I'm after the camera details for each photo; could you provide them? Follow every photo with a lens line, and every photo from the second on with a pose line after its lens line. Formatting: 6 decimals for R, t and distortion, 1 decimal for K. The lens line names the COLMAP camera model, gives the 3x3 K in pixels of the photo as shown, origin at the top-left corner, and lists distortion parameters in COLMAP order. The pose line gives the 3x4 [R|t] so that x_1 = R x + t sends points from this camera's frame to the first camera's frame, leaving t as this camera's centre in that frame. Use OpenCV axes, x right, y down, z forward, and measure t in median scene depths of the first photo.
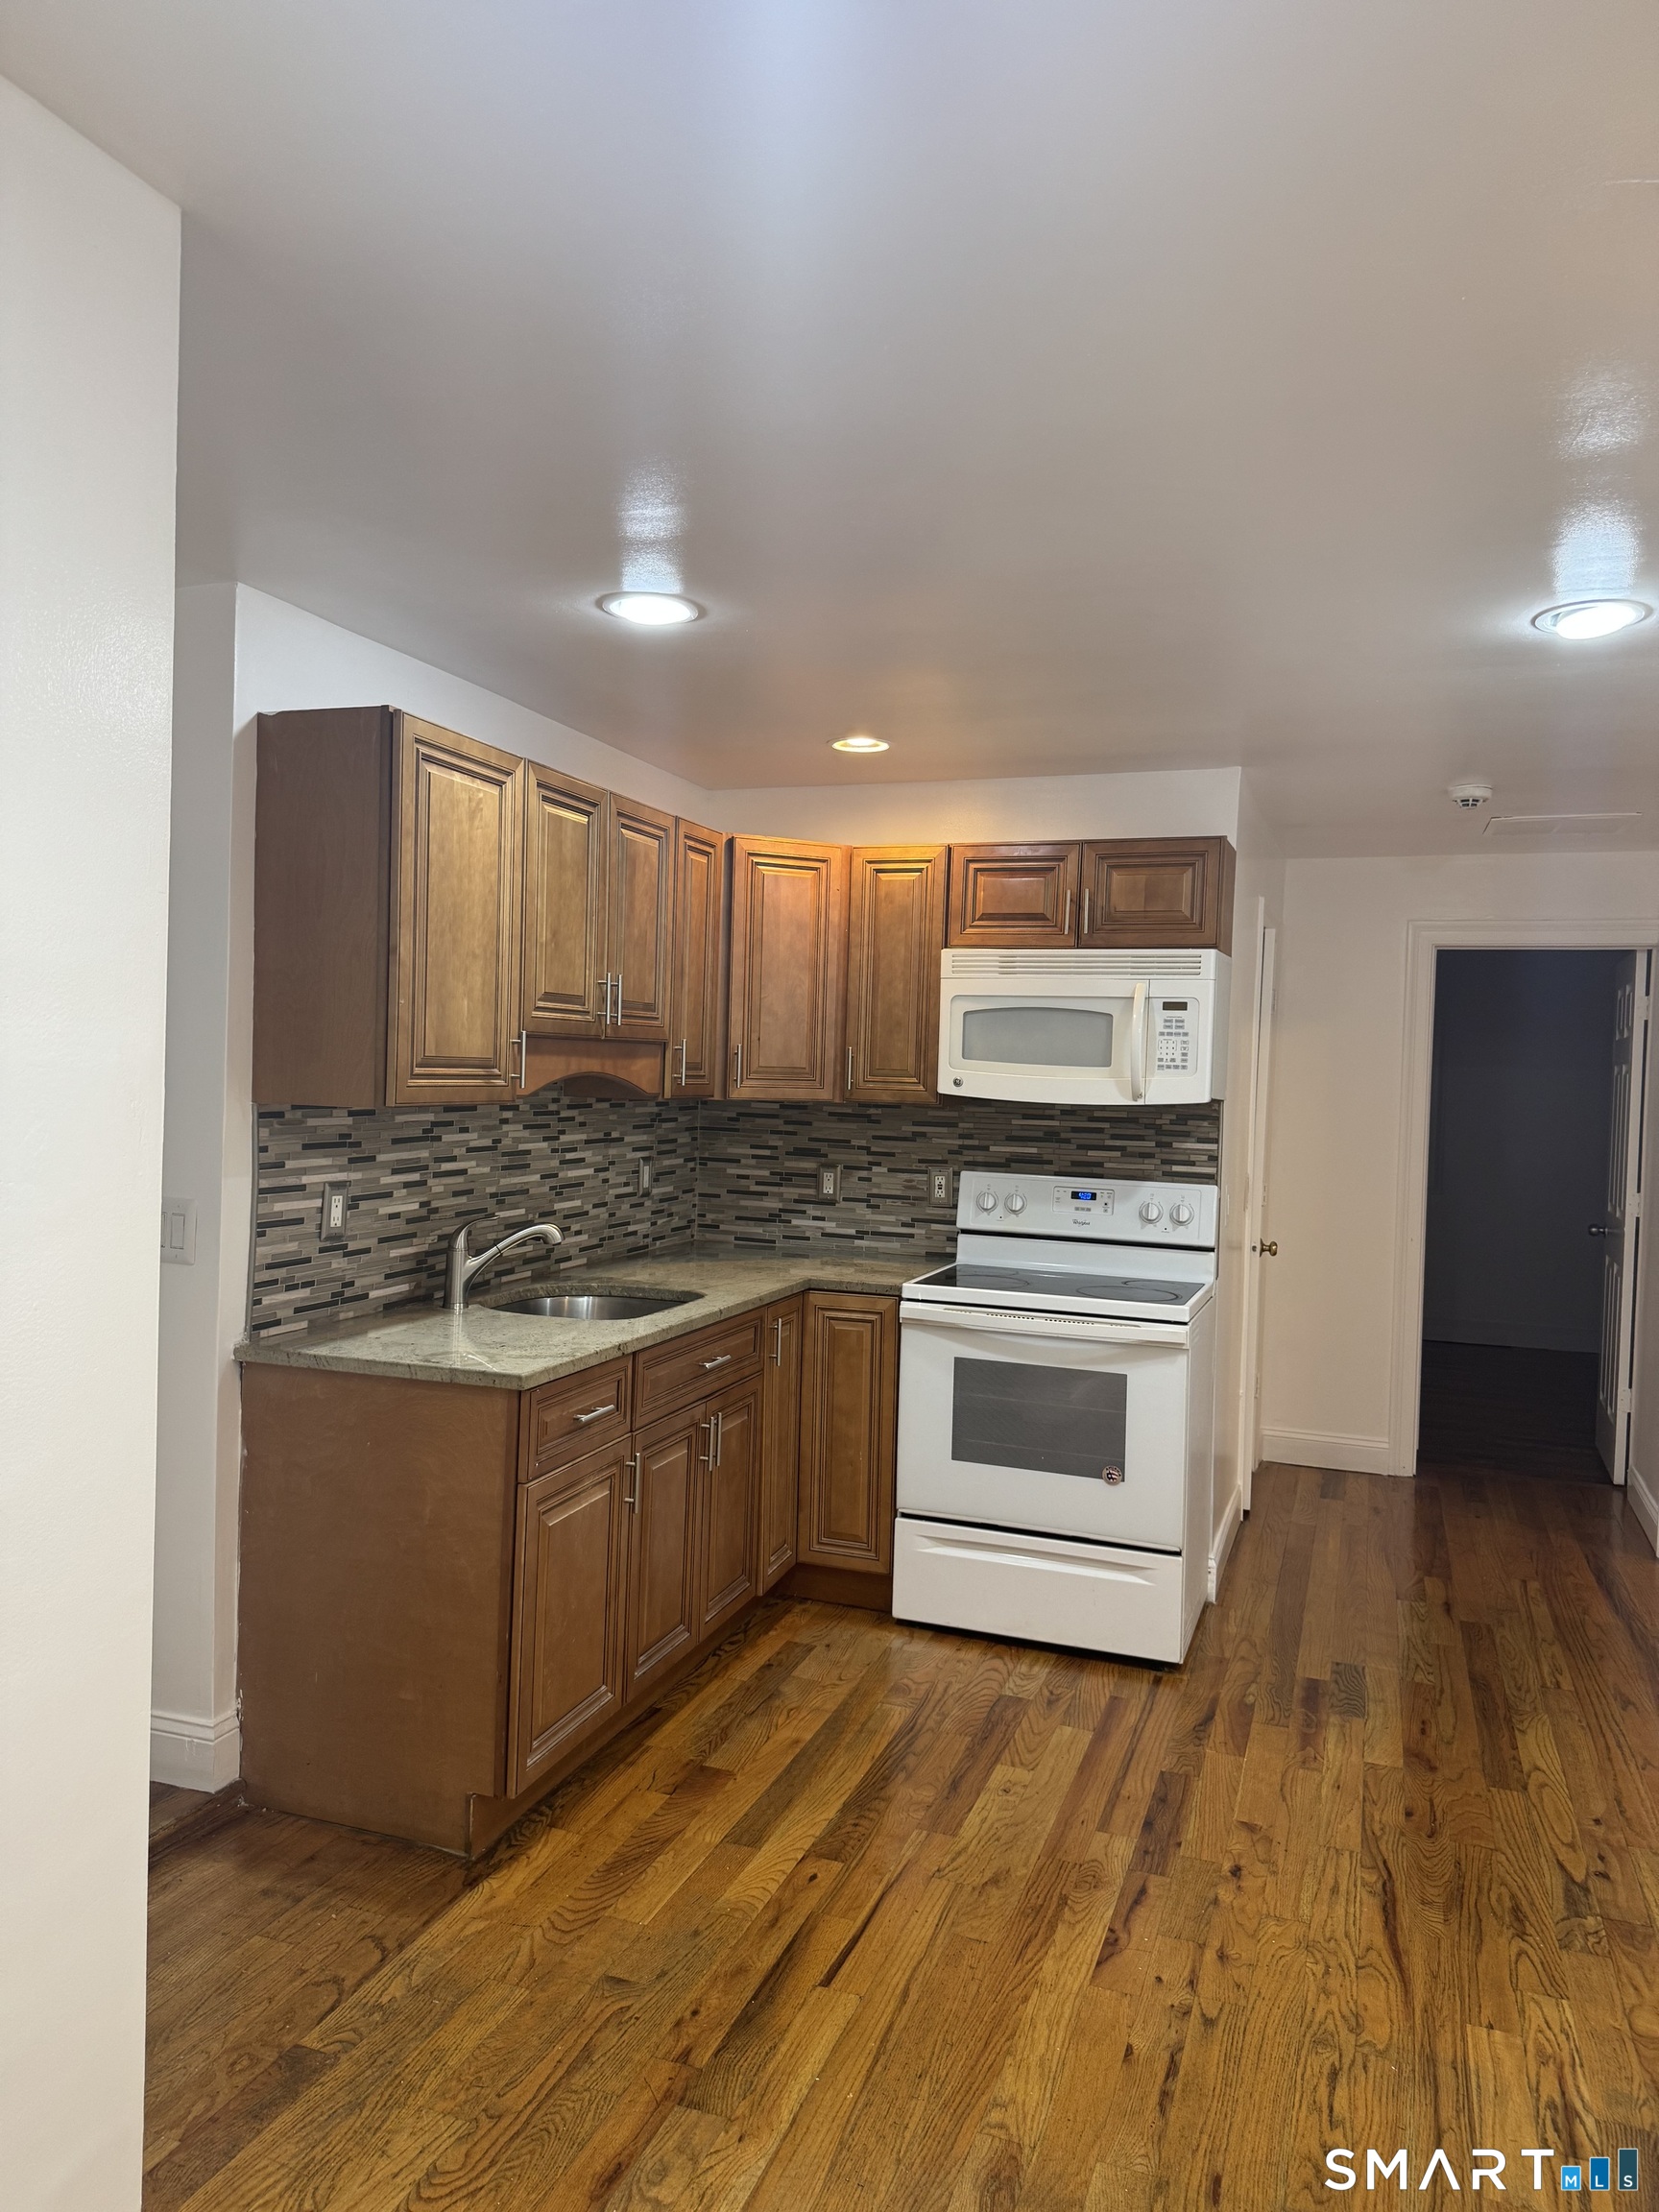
lens RADIAL K [[1532.6, 0, 819.7], [0, 1532.6, 1107.1], [0, 0, 1]] dist [0.153282, -0.298796]
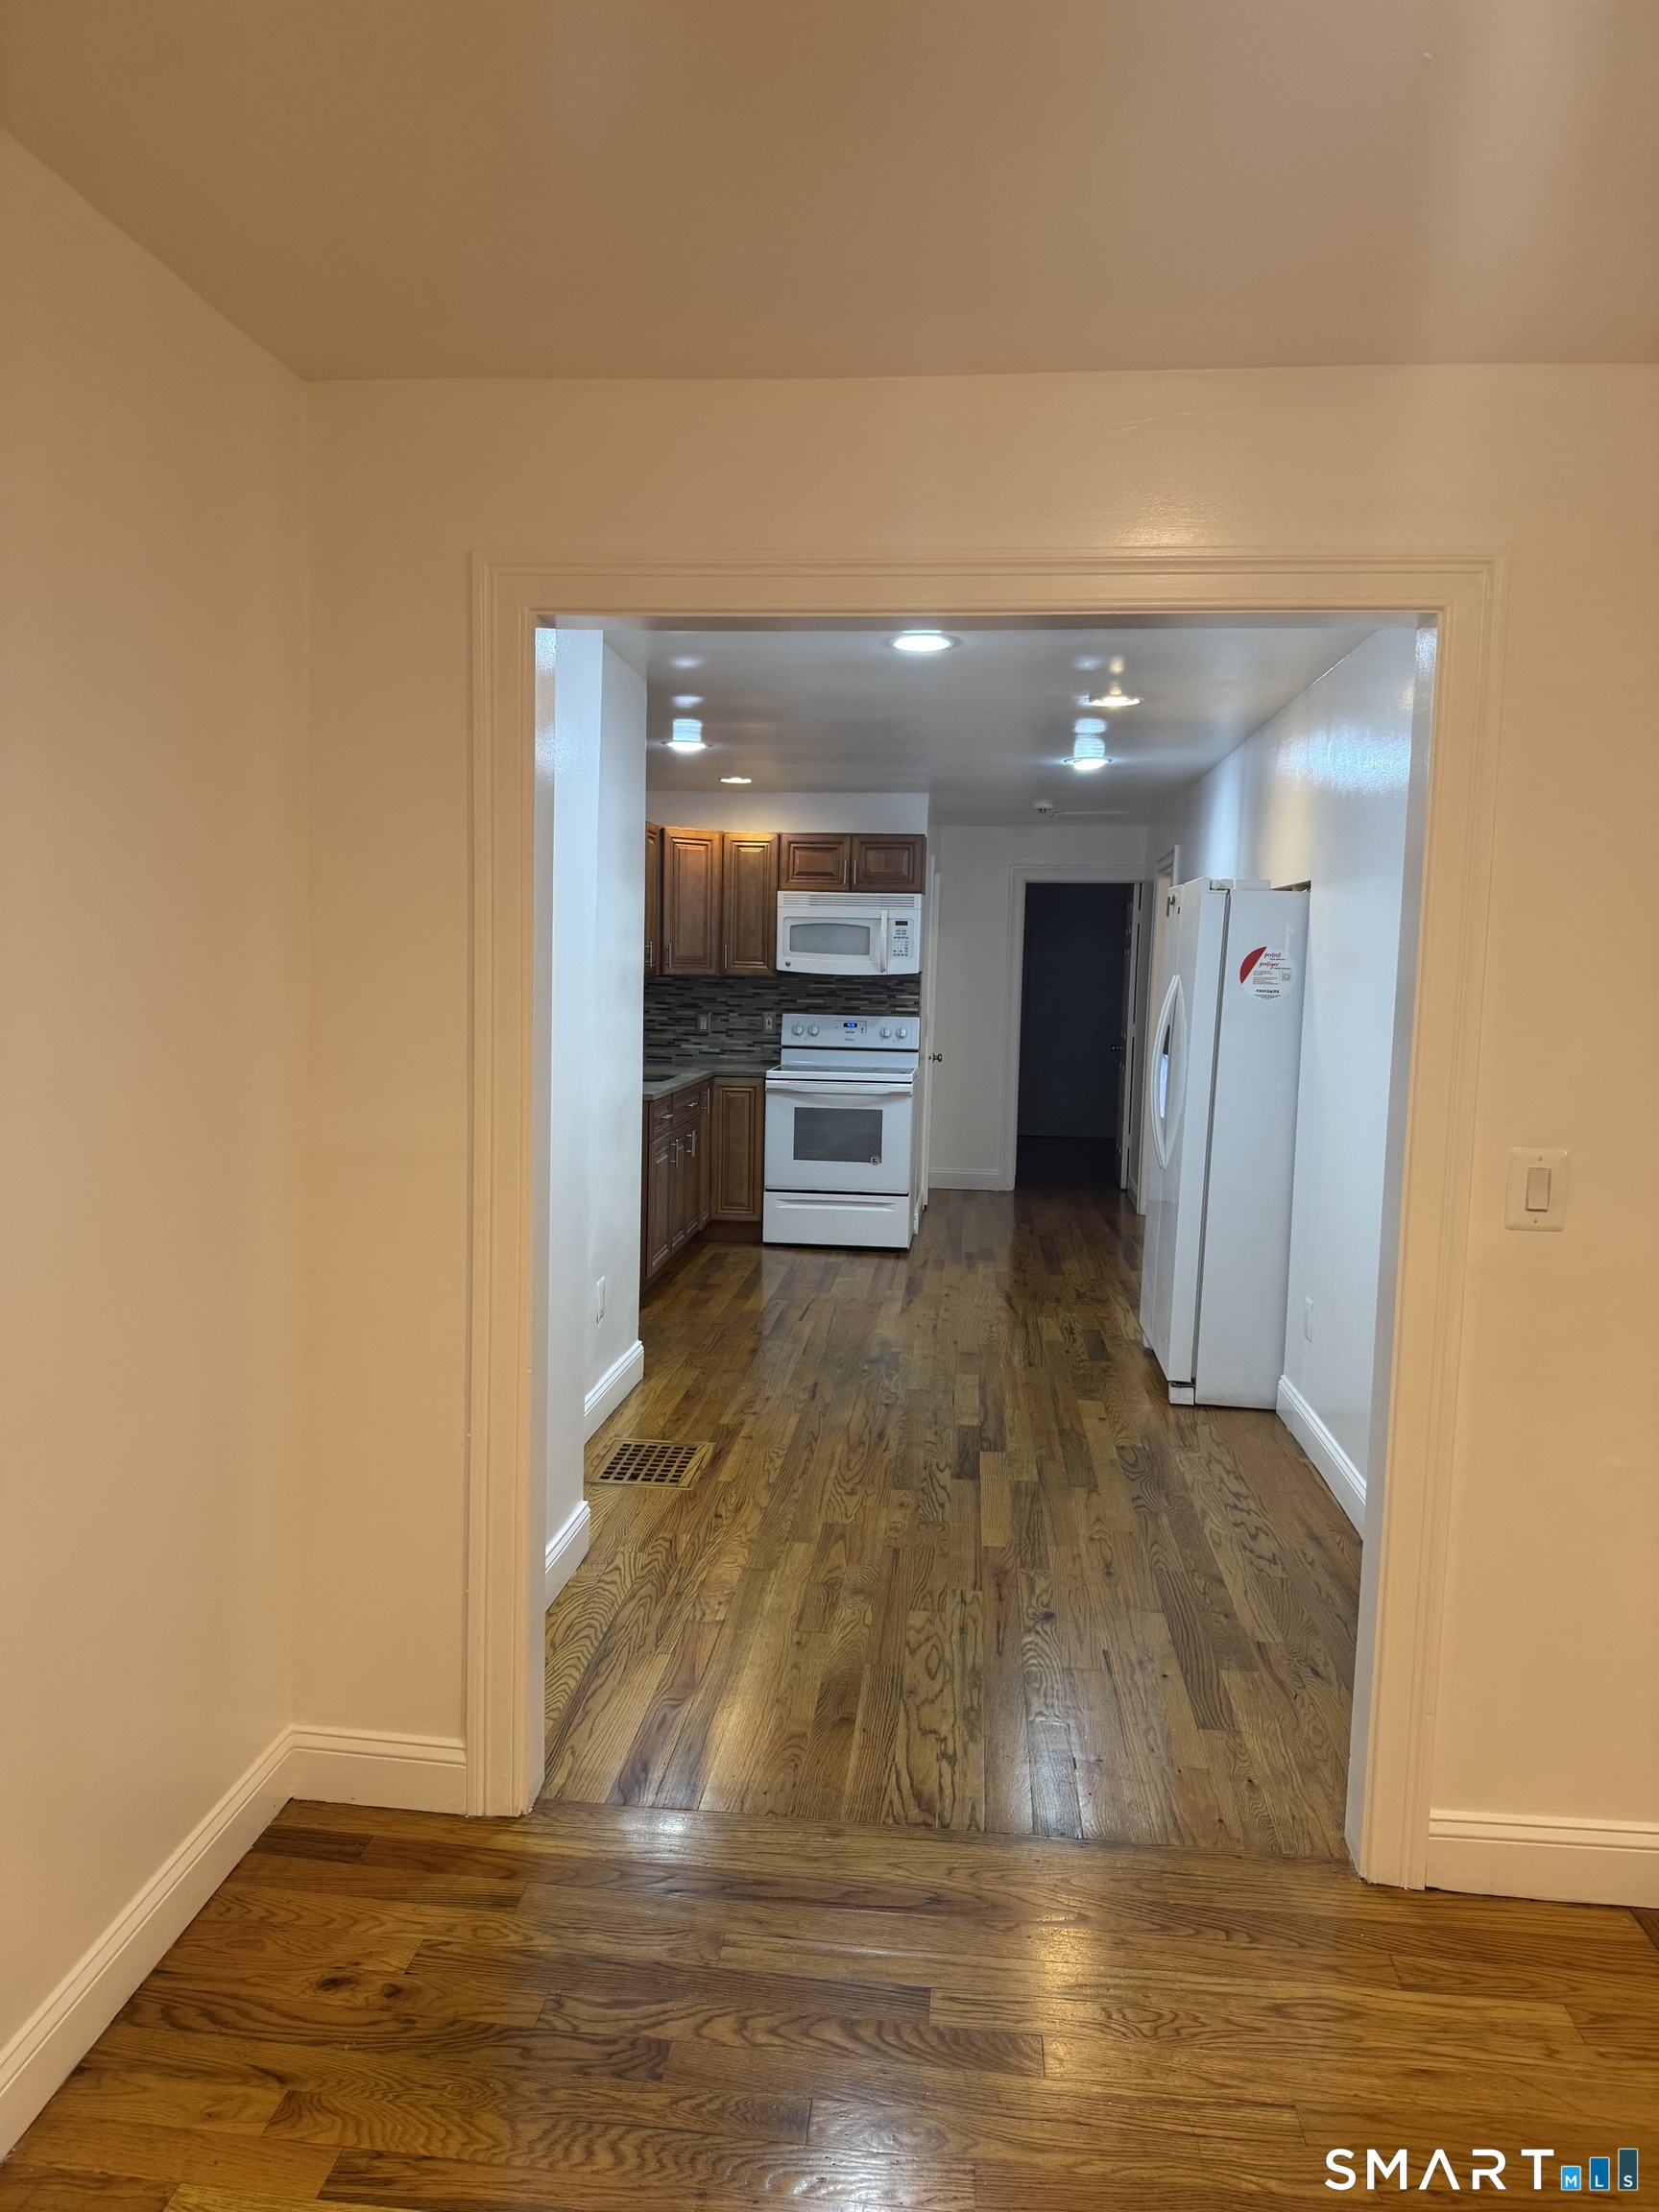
lens RADIAL K [[1532.6, 0, 819.7], [0, 1532.6, 1107.1], [0, 0, 1]] dist [0.153282, -0.298796]
pose [[0.970471, -0.032148, 0.239066, -0.365172], [0.014128, 0.996953, 0.076711, 0.016553], [-0.240804, -0.071069, 0.967968, -0.927744]]
